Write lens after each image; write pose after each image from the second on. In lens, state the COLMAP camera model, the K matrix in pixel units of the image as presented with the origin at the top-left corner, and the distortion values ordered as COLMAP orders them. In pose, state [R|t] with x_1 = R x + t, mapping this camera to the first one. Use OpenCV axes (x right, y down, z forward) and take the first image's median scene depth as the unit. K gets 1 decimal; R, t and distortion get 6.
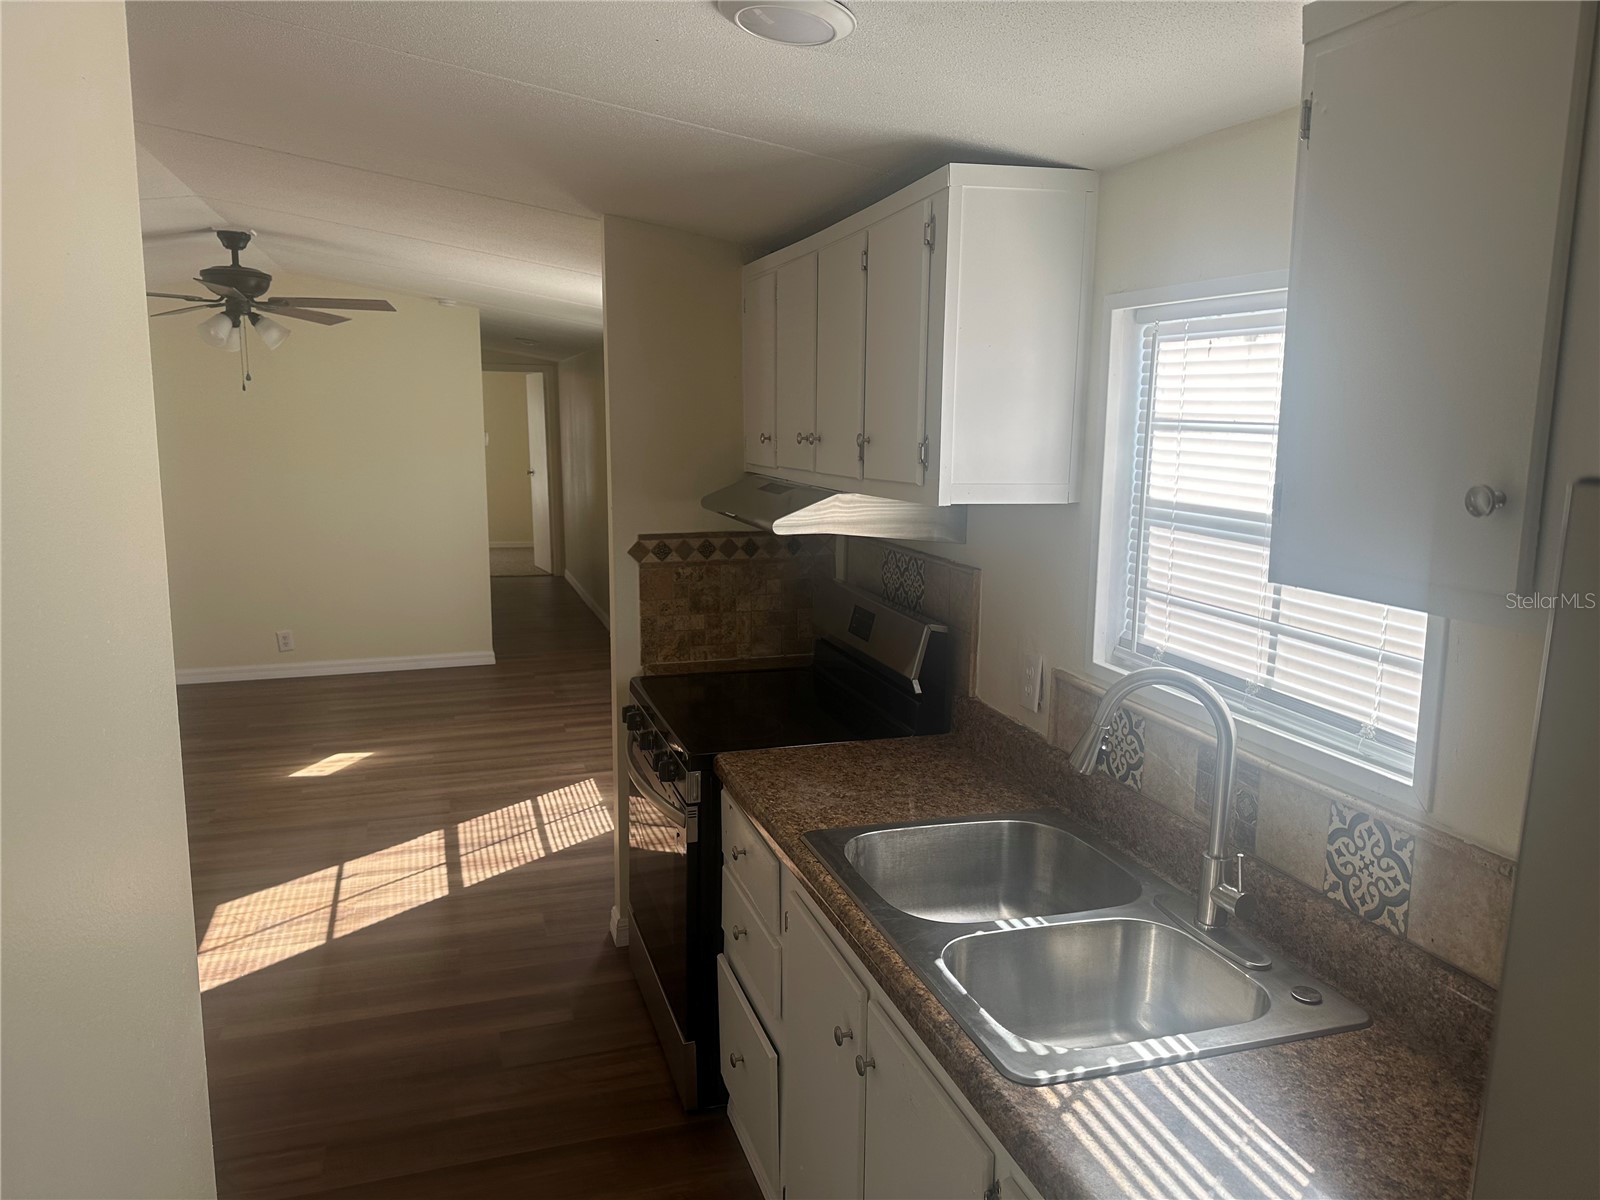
lens RADIAL K [[1118.6, 0, 799.2], [0, 1118.6, 596.7], [0, 0, 1]] dist [0.037279, -0.042252]
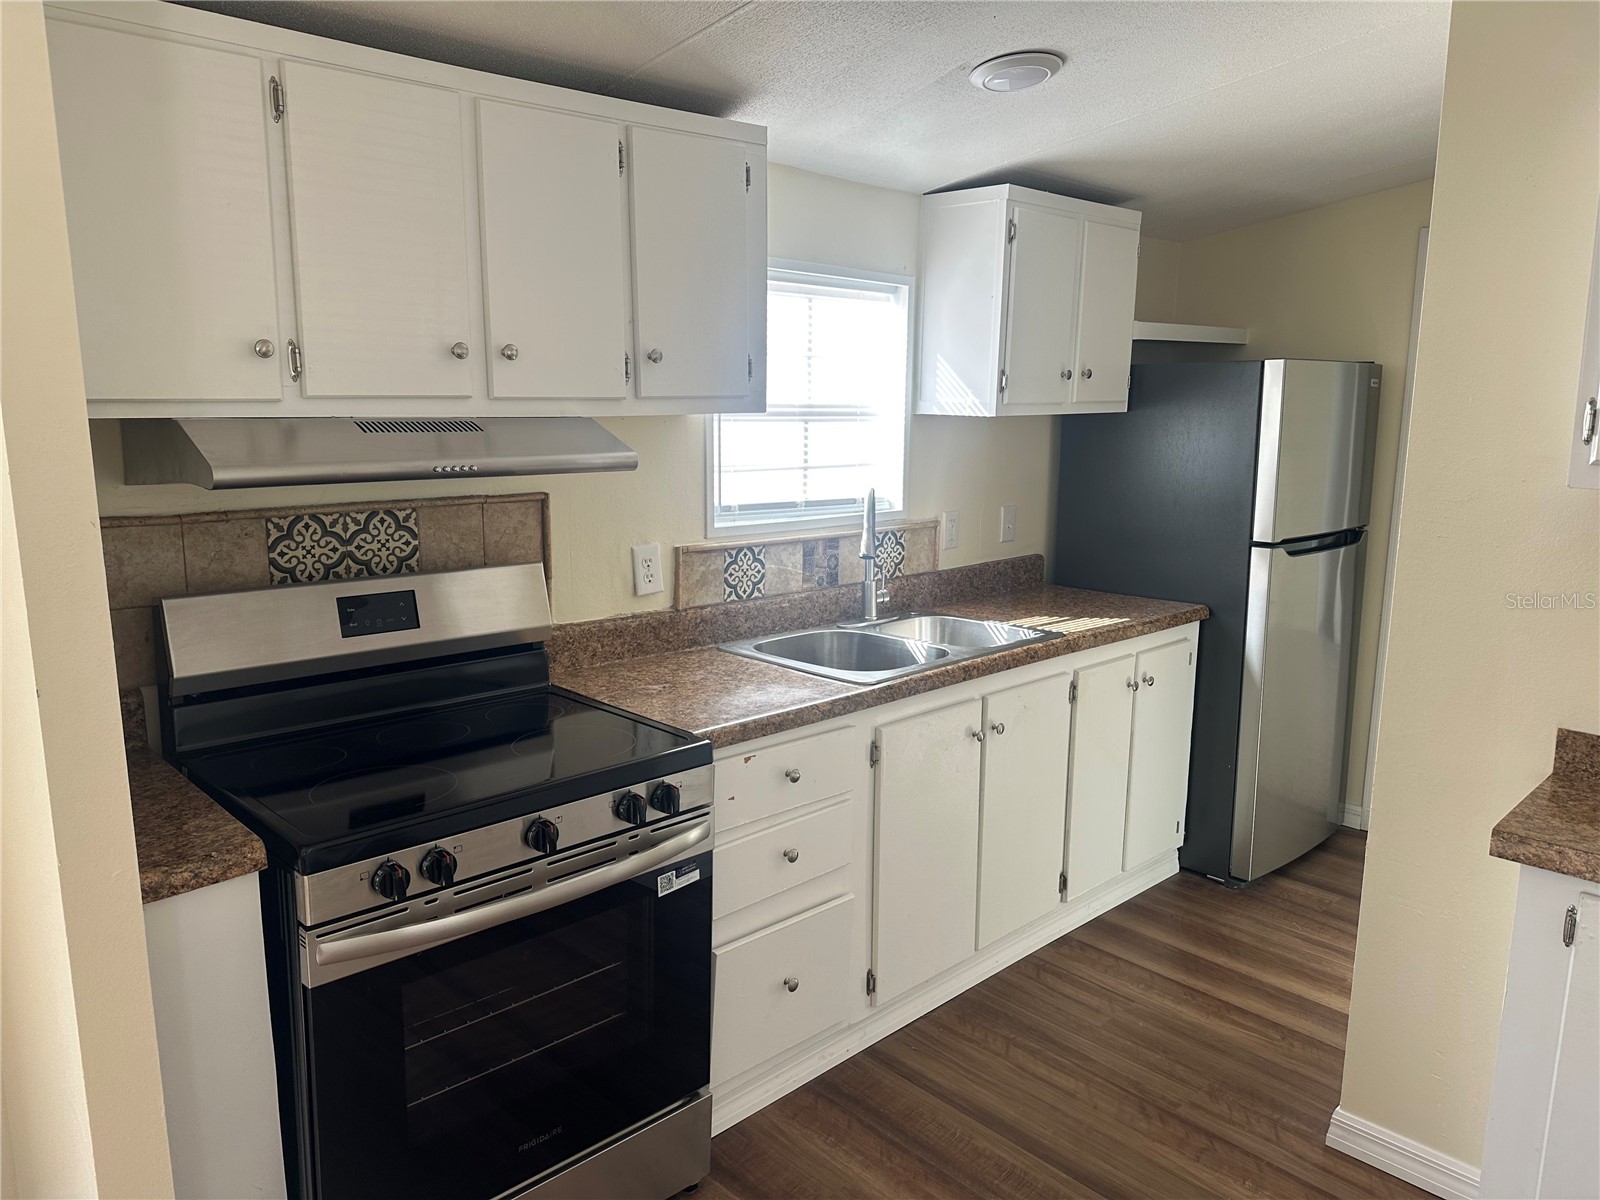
lens RADIAL K [[1118.6, 0, 799.2], [0, 1118.6, 596.7], [0, 0, 1]] dist [0.037279, -0.042252]
pose [[-0.450553, -0.175433, 0.875343, -1.016072], [0.123828, 0.958744, 0.255884, -0.201060], [-0.884120, 0.223682, -0.410241, 1.545011]]
